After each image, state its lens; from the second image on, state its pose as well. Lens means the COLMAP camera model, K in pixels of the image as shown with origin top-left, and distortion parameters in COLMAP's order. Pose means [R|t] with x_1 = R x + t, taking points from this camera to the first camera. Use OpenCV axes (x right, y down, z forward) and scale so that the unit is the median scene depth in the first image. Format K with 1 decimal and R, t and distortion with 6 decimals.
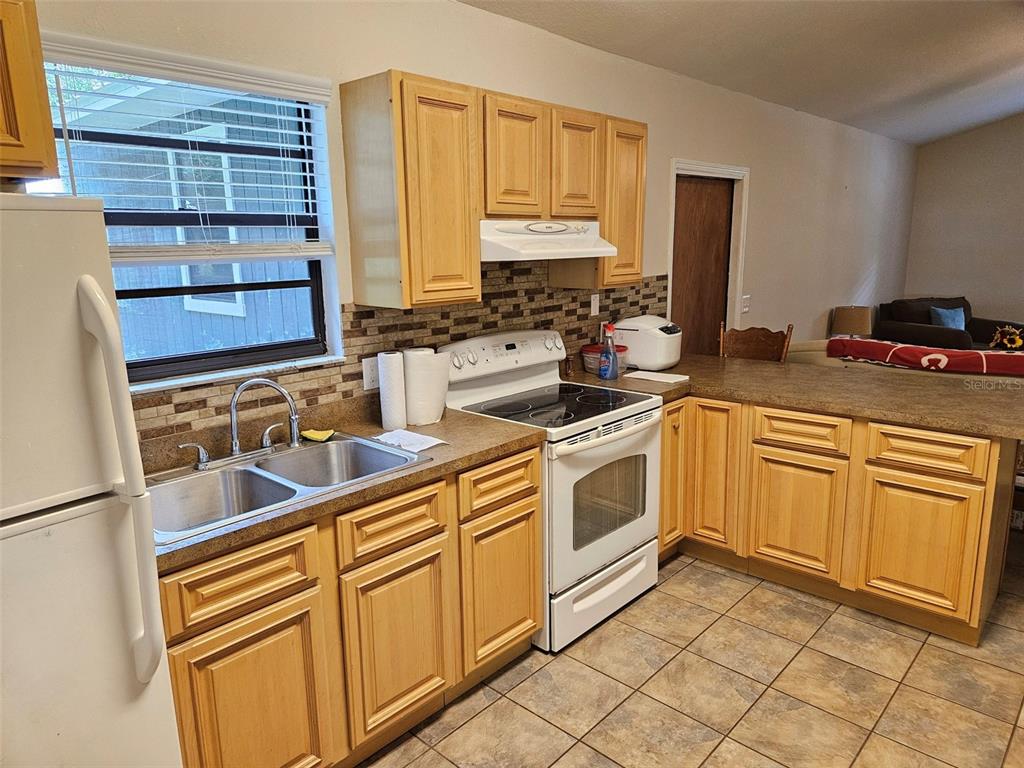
lens RADIAL K [[693.3, 0, 511.5], [0, 693.3, 386.1], [0, 0, 1]] dist [0.025326, -0.012582]
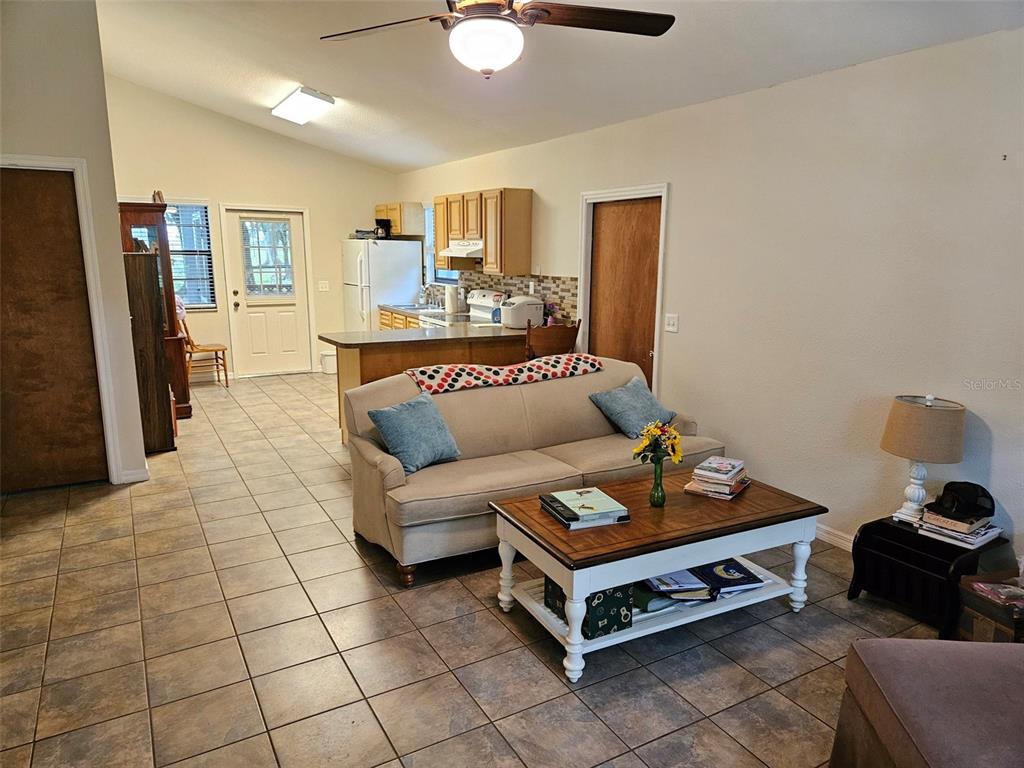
lens RADIAL K [[693.3, 0, 510.6], [0, 693.3, 382.7], [0, 0, 1]] dist [0.025326, -0.012582]
pose [[-0.299338, 0.227037, -0.926742, 1.672267], [-0.166398, 0.943973, 0.285005, -0.352723], [0.939526, 0.239520, -0.244788, 1.335917]]
